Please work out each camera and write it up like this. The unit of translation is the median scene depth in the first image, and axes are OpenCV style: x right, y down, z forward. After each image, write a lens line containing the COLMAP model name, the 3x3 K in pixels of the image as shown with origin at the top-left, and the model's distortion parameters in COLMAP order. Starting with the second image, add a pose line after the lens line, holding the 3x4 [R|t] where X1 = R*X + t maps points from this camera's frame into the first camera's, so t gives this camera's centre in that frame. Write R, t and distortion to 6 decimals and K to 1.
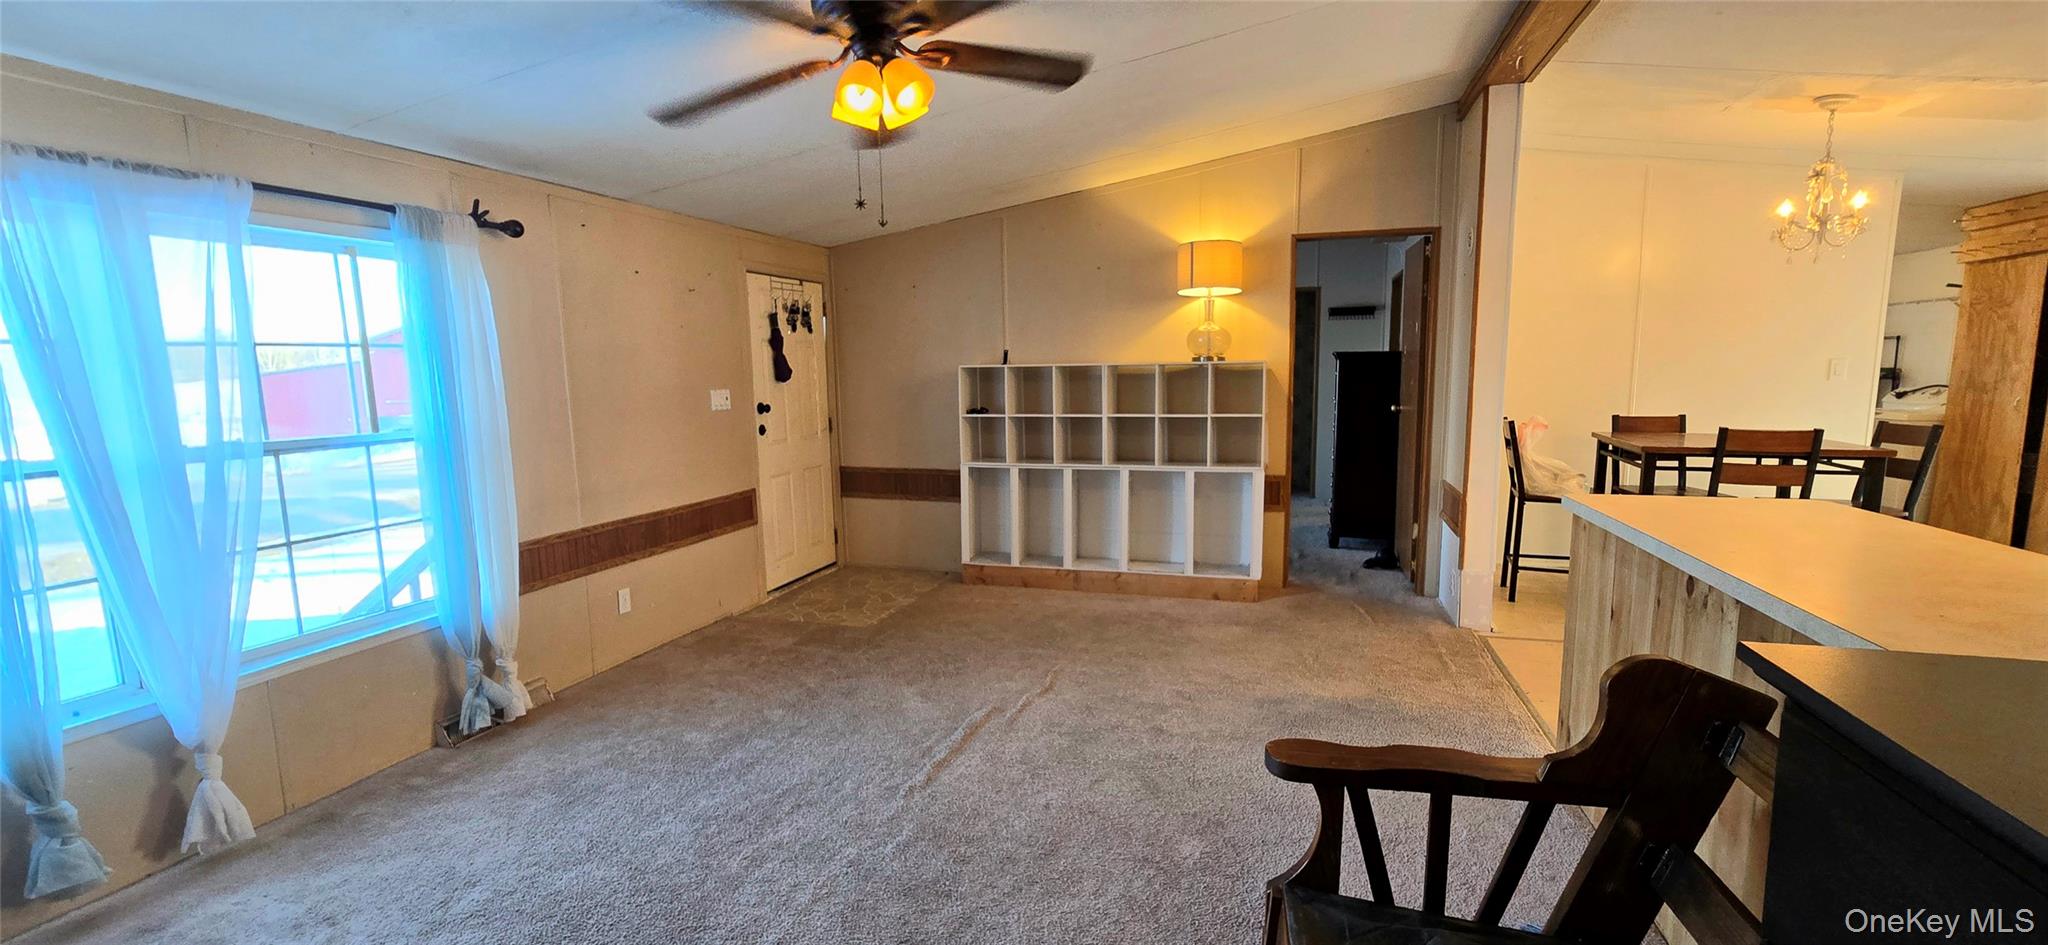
lens RADIAL K [[833.0, 0, 1036.9], [0, 833.0, 482.9], [0, 0, 1]] dist [-0.006435, 0.000164]
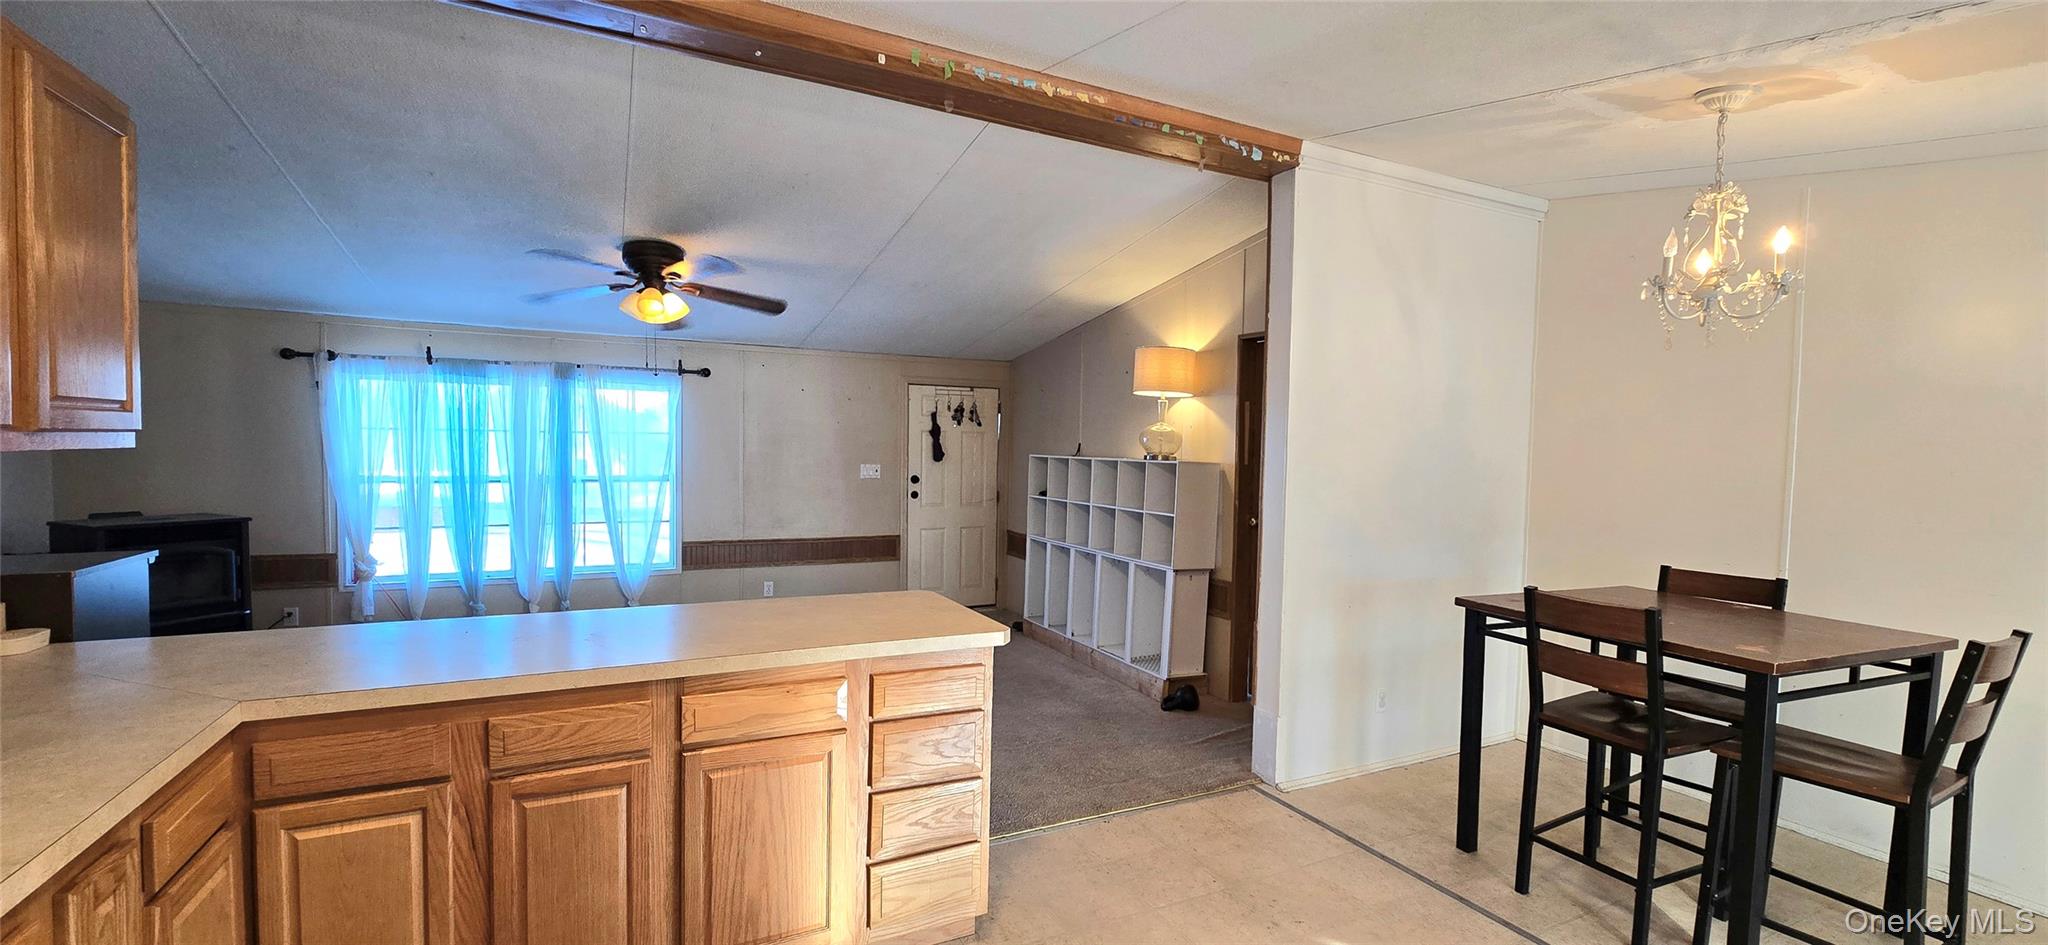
lens RADIAL K [[817.8, 0, 1030.6], [0, 817.8, 478.3], [0, 0, 1]] dist [-0.001591, -0.000024]
pose [[0.700658, 0.060602, -0.710919, 0.800419], [-0.131335, 0.990315, -0.045020, -0.055005], [0.701305, 0.124912, 0.701832, 0.166790]]
